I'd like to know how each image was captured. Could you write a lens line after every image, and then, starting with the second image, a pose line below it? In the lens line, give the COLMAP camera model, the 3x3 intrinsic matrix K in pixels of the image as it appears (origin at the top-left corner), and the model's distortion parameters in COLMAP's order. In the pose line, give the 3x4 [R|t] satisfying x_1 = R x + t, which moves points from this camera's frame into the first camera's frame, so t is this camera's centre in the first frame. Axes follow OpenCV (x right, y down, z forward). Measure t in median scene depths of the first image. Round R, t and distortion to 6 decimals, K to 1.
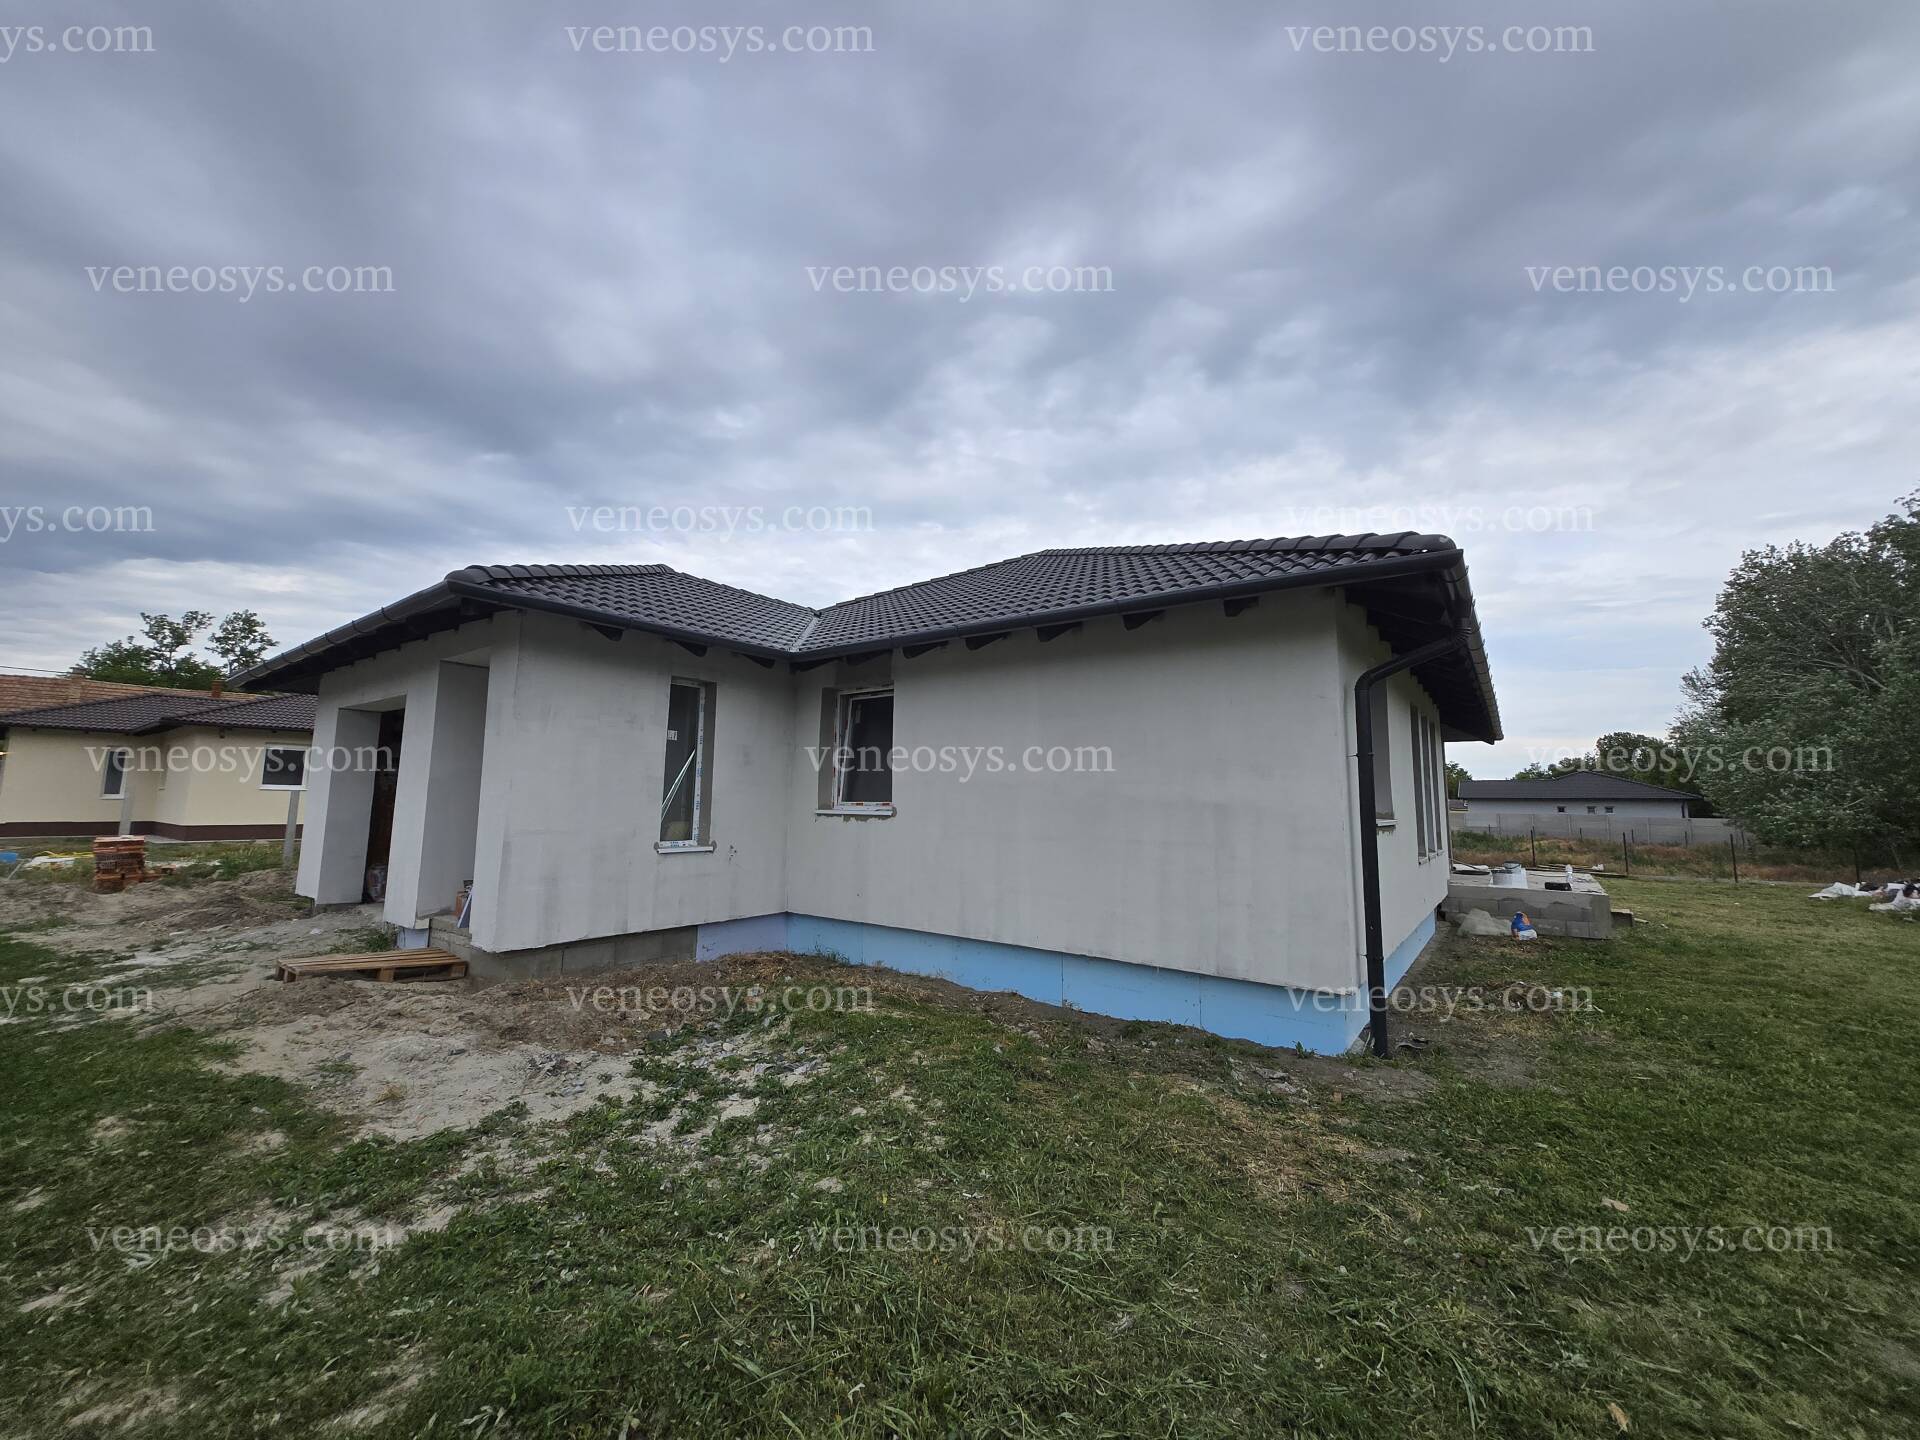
lens RADIAL K [[747.7, 0, 960.5], [0, 747.7, 713.8], [0, 0, 1]] dist [0.000988, 0.000489]
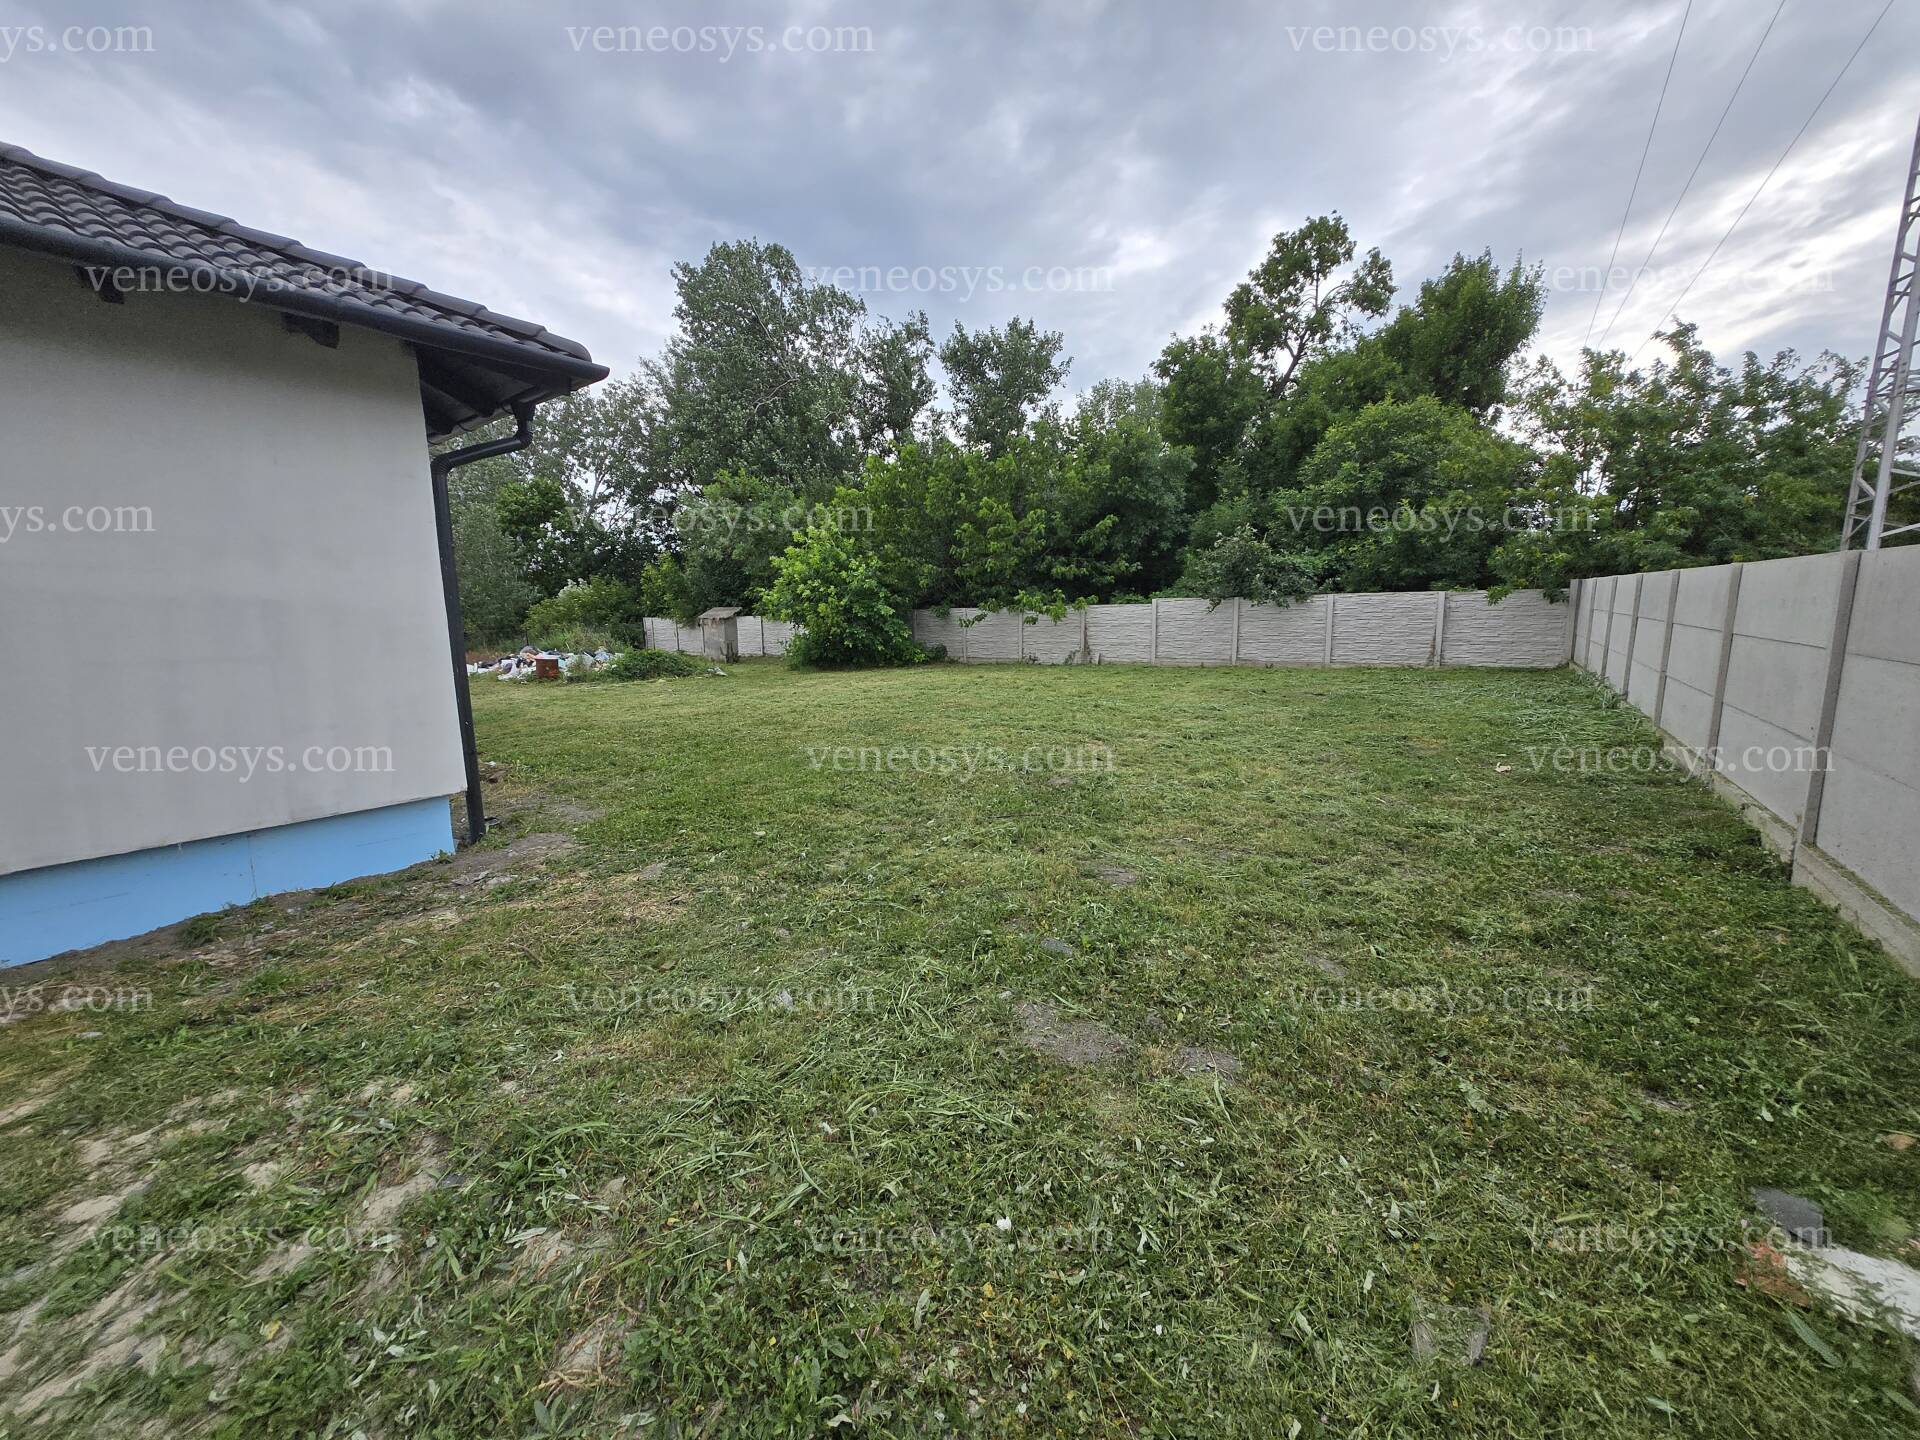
lens RADIAL K [[747.7, 0, 965.1], [0, 747.7, 722.1], [0, 0, 1]] dist [0.000988, 0.000489]
pose [[0.009745, -0.164867, 0.986268, -0.287231], [-0.100645, 0.981144, 0.165005, 0.033777], [-0.994875, -0.100871, -0.007031, 0.224900]]
